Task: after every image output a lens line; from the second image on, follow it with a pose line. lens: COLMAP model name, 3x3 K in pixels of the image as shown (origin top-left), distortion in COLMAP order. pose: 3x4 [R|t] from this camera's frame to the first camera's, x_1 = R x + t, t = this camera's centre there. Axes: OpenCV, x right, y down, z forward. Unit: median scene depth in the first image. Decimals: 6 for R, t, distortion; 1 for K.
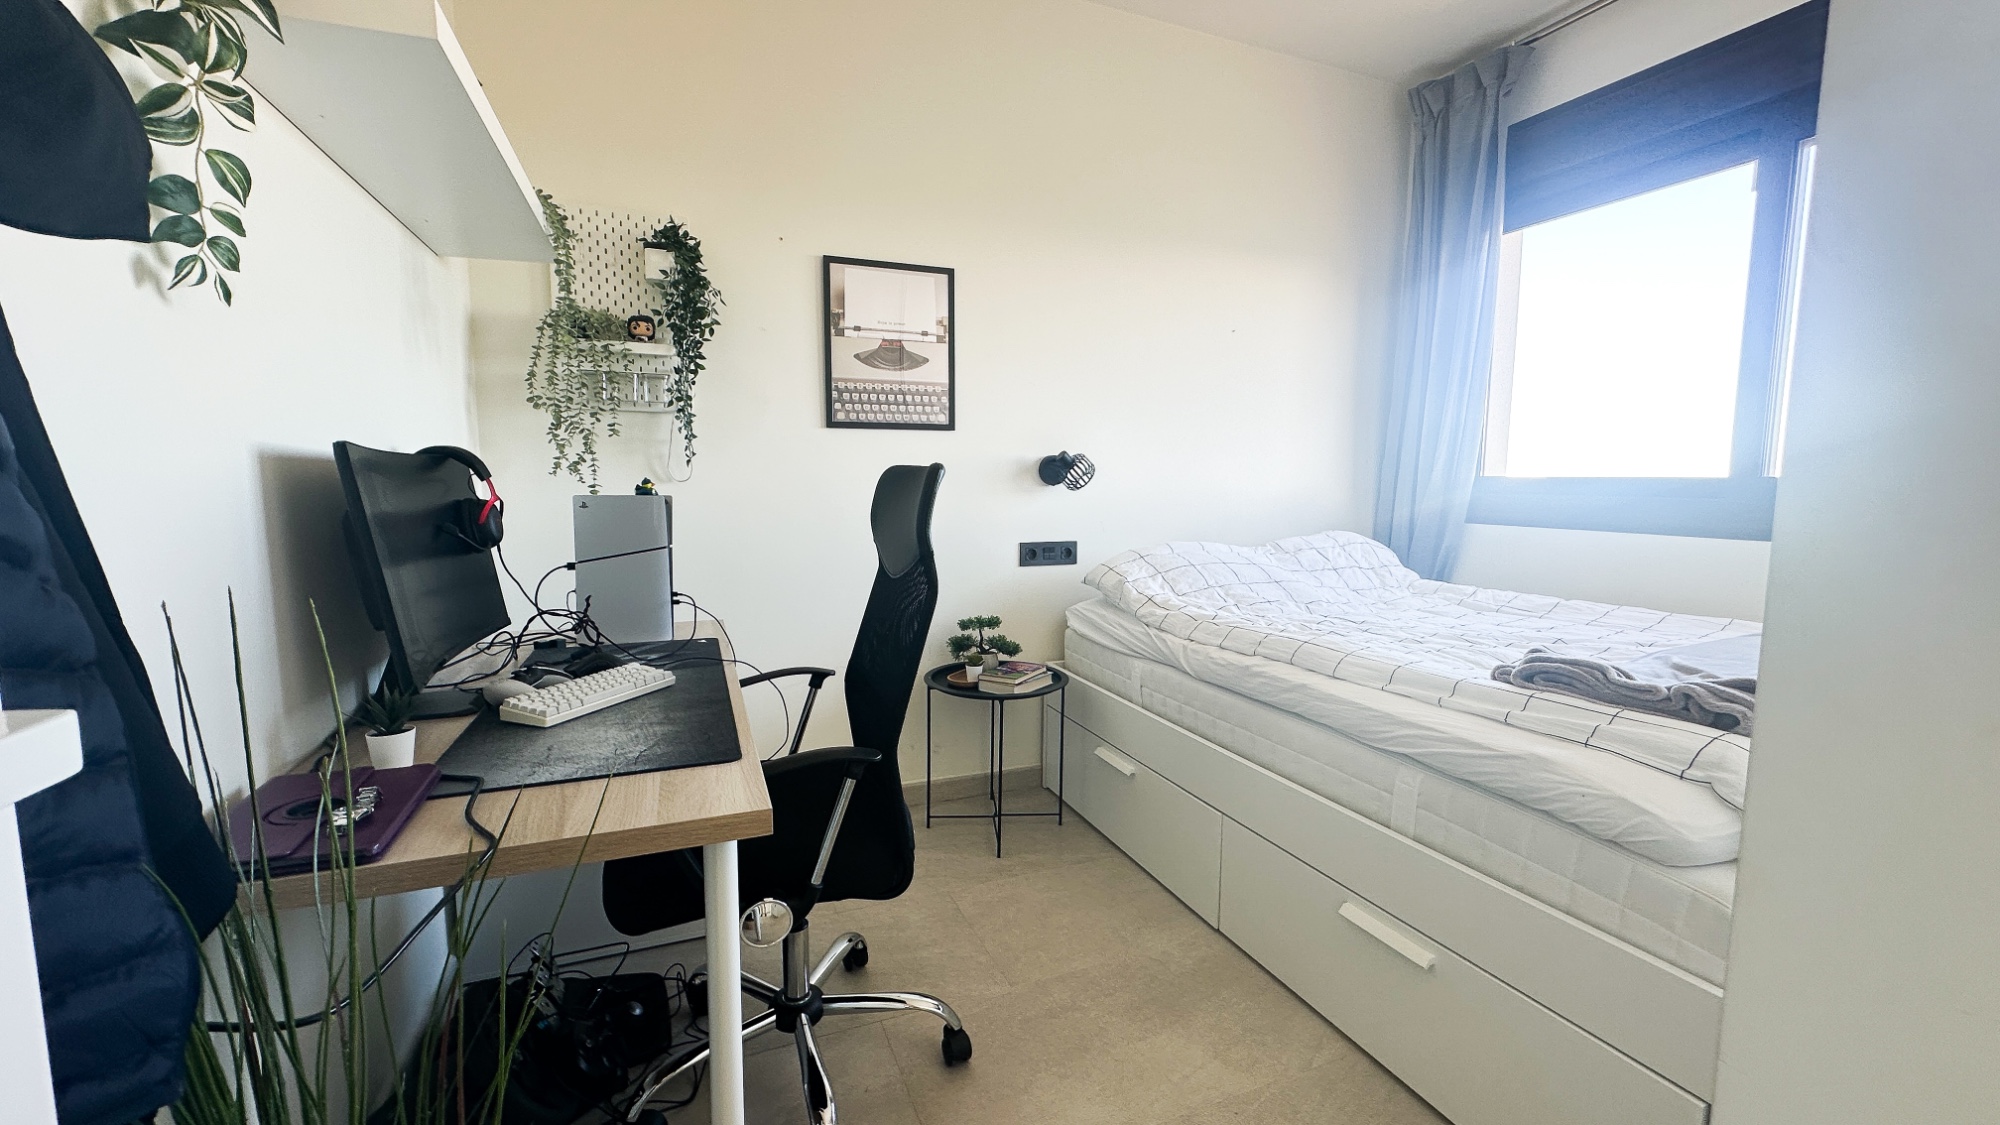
lens RADIAL K [[791.1, 0, 998.4], [0, 791.1, 561.0], [0, 0, 1]] dist [-0.000713, 0.000029]
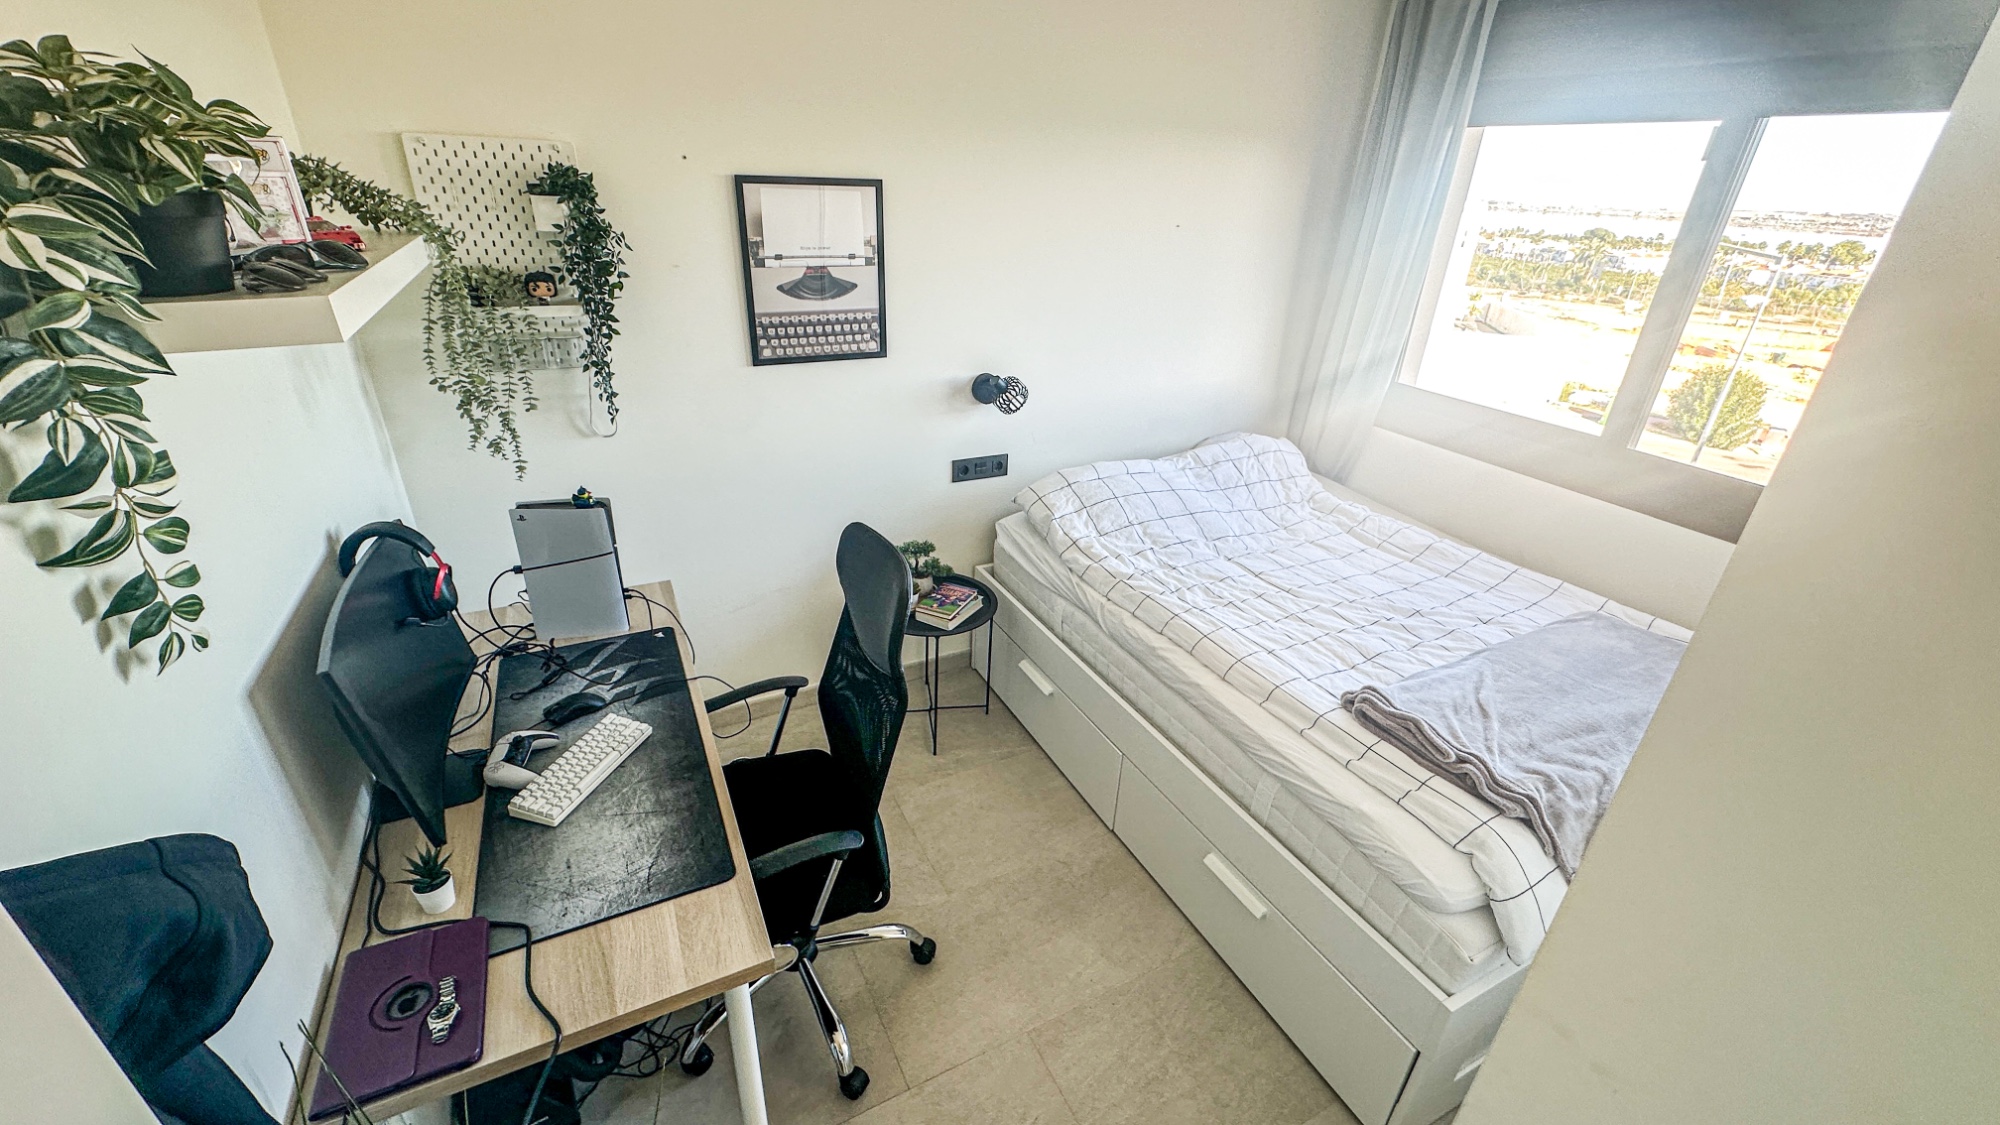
lens RADIAL K [[791.1, 0, 996.5], [0, 791.1, 559.9], [0, 0, 1]] dist [-0.000713, 0.000029]
pose [[0.995586, -0.009464, 0.093373, -0.014510], [-0.022952, 0.940138, 0.340021, -0.281818], [-0.091002, -0.340664, 0.935771, -0.007814]]
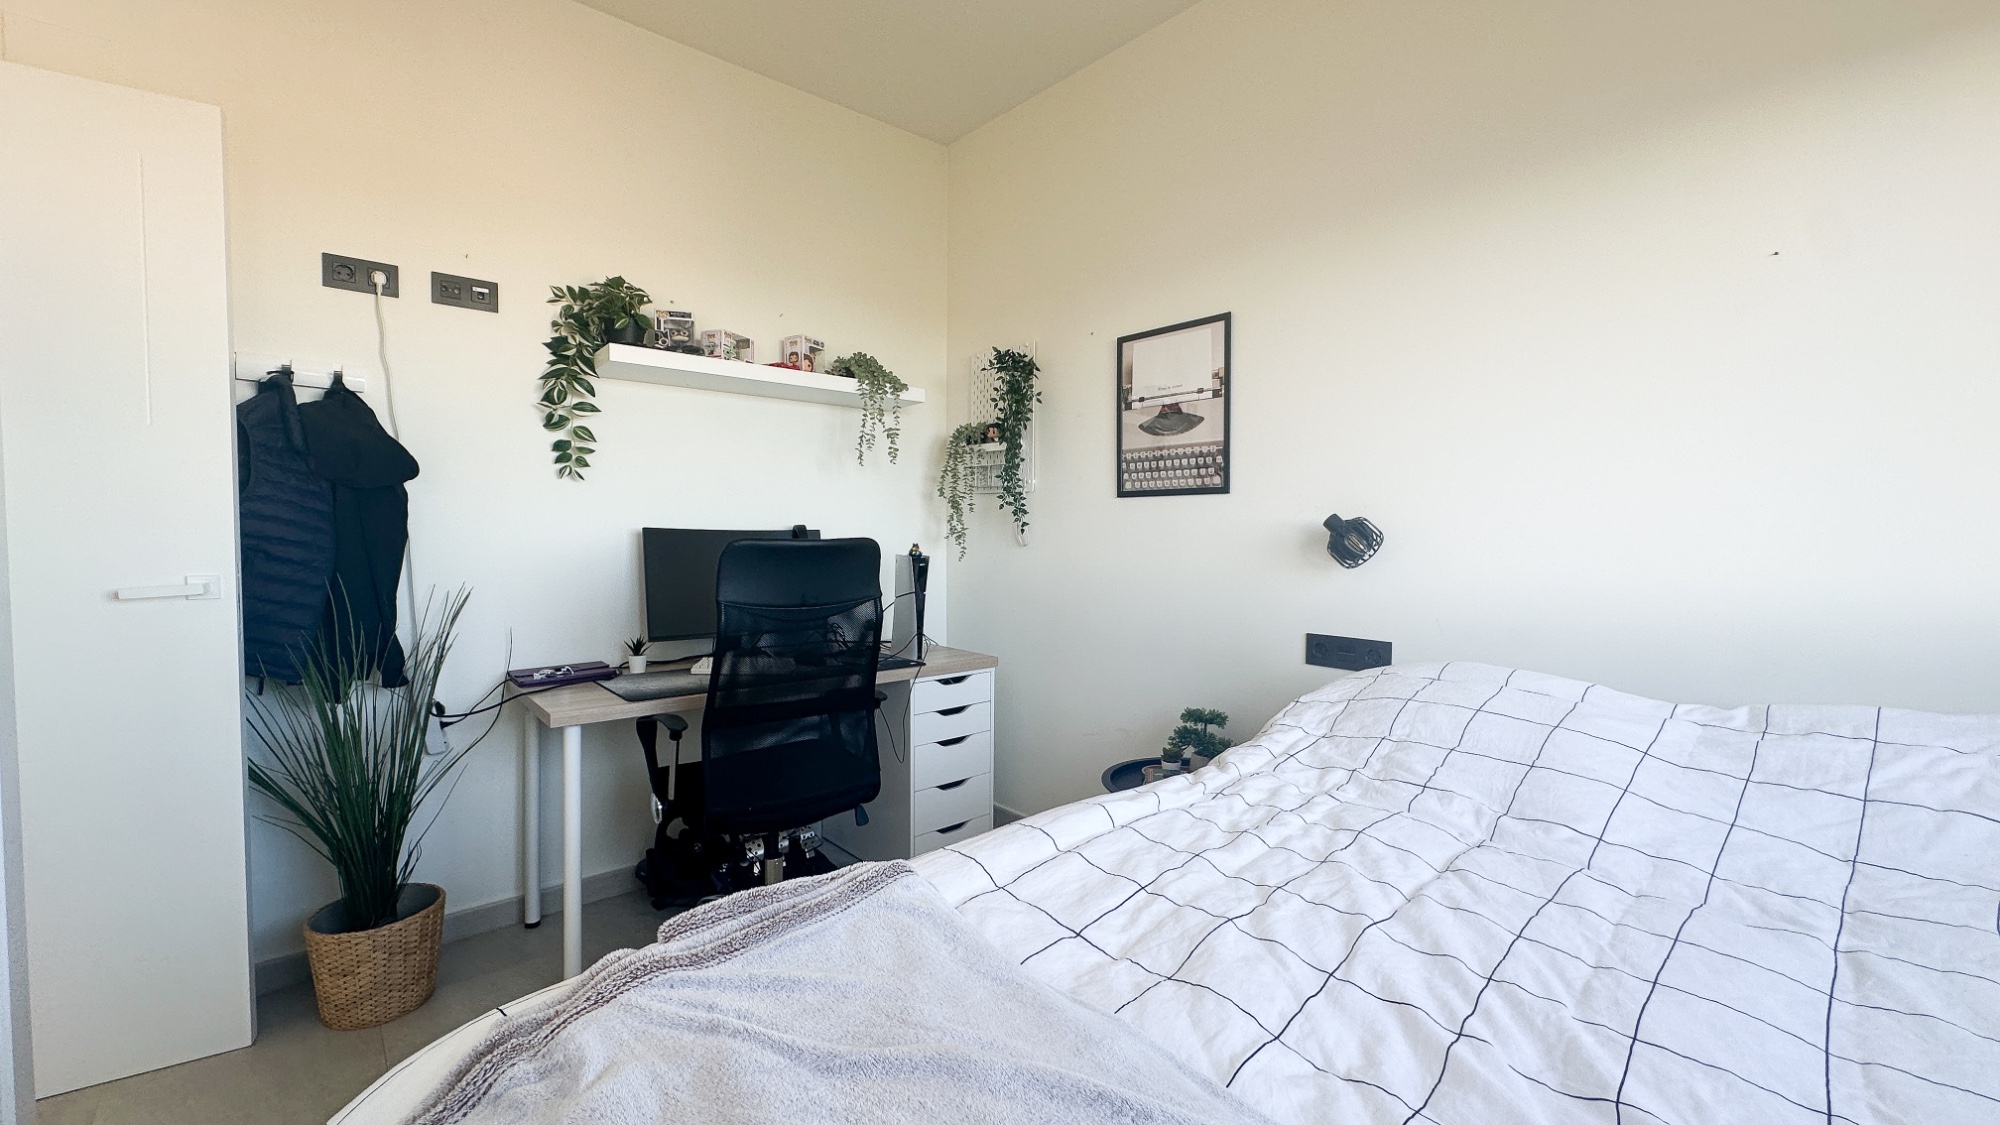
lens RADIAL K [[791.1, 0, 999.9], [0, 791.1, 561.7], [0, 0, 1]] dist [-0.000713, 0.000029]
pose [[0.328296, 0.038689, -0.943782, 0.731492], [-0.105223, 0.994440, 0.004164, -0.071433], [0.938696, 0.097941, 0.330542, 0.513505]]
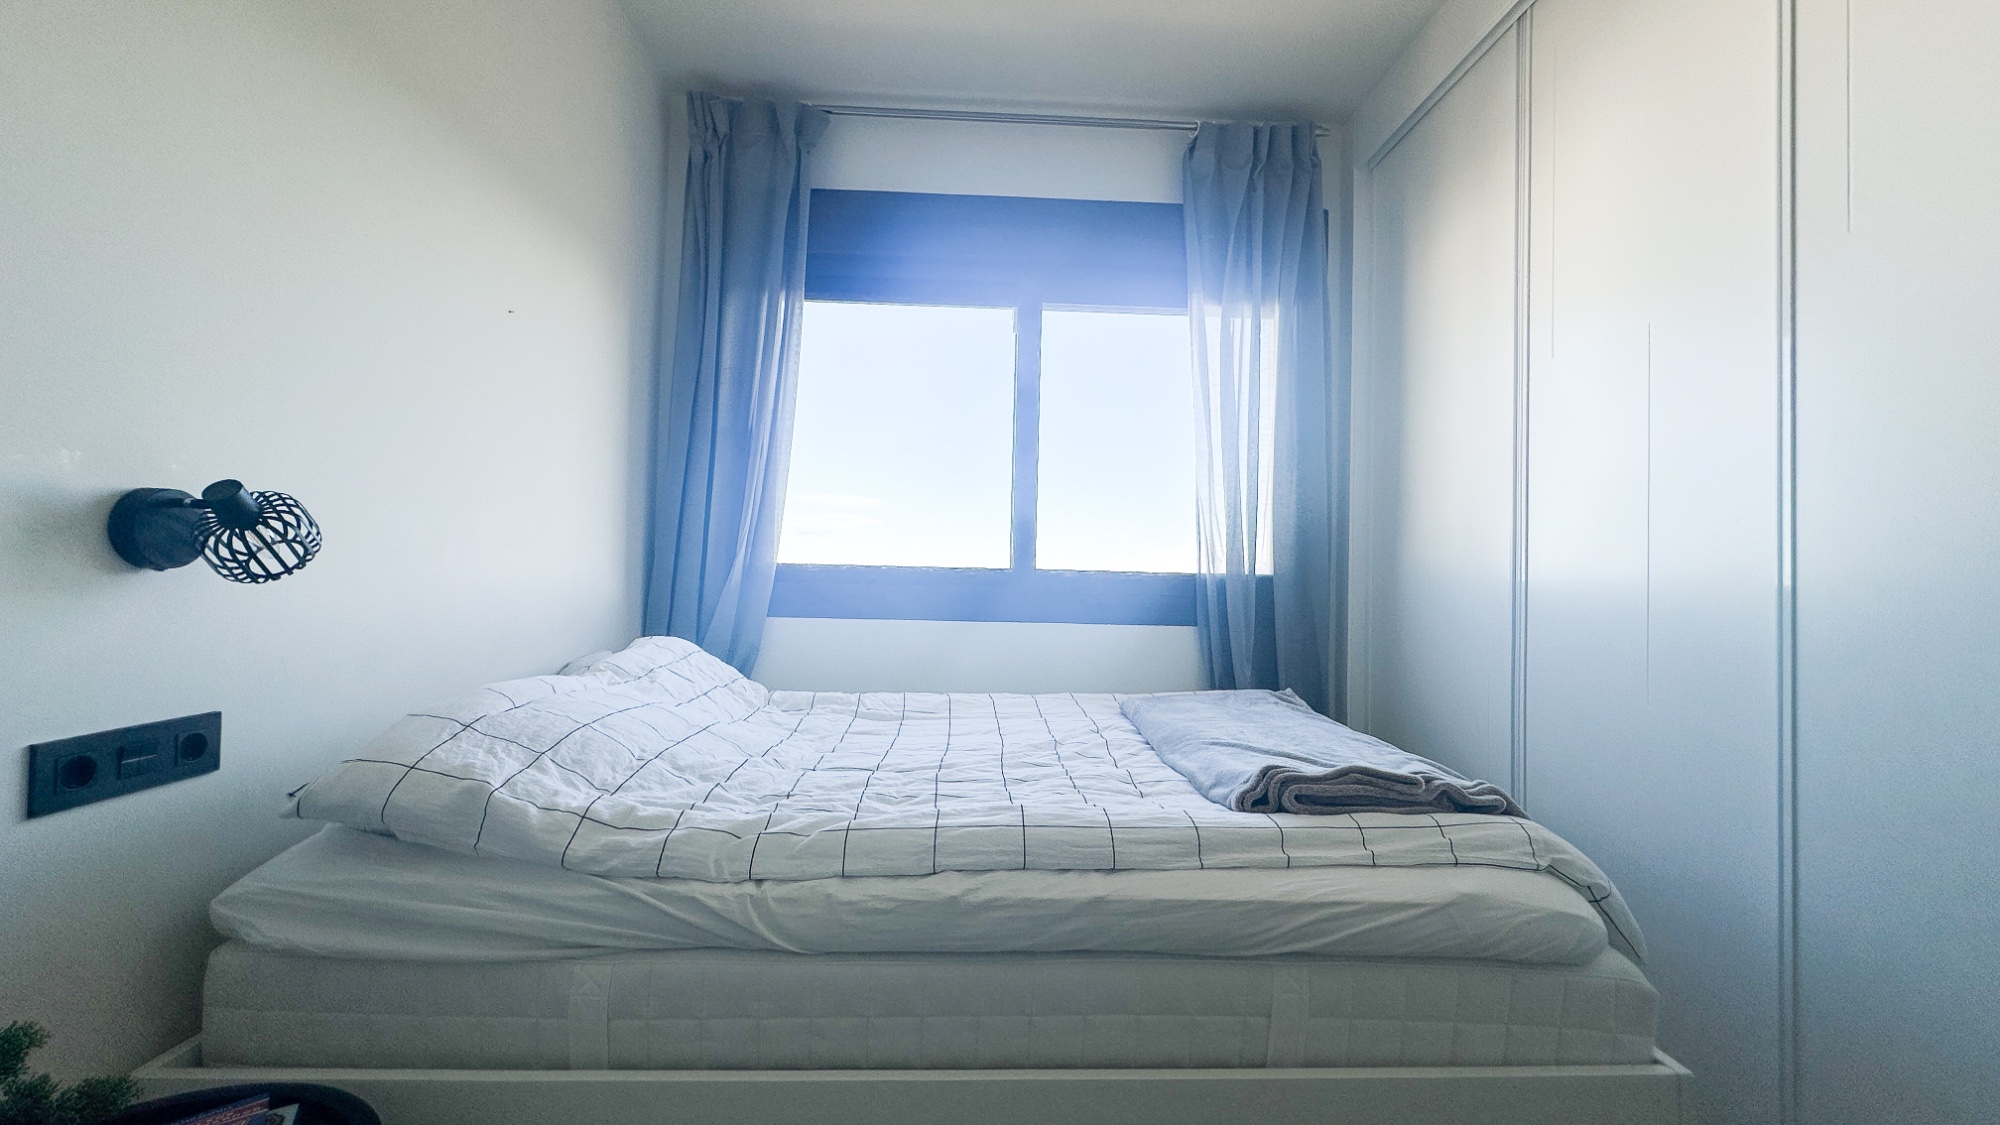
lens RADIAL K [[791.1, 0, 1007.7], [0, 791.1, 563.2], [0, 0, 1]] dist [-0.000713, 0.000029]
pose [[0.347613, 0.016929, 0.937485, -0.154813], [0.078170, 0.995833, -0.046968, -0.056955], [-0.934374, 0.089610, 0.344842, 0.566968]]
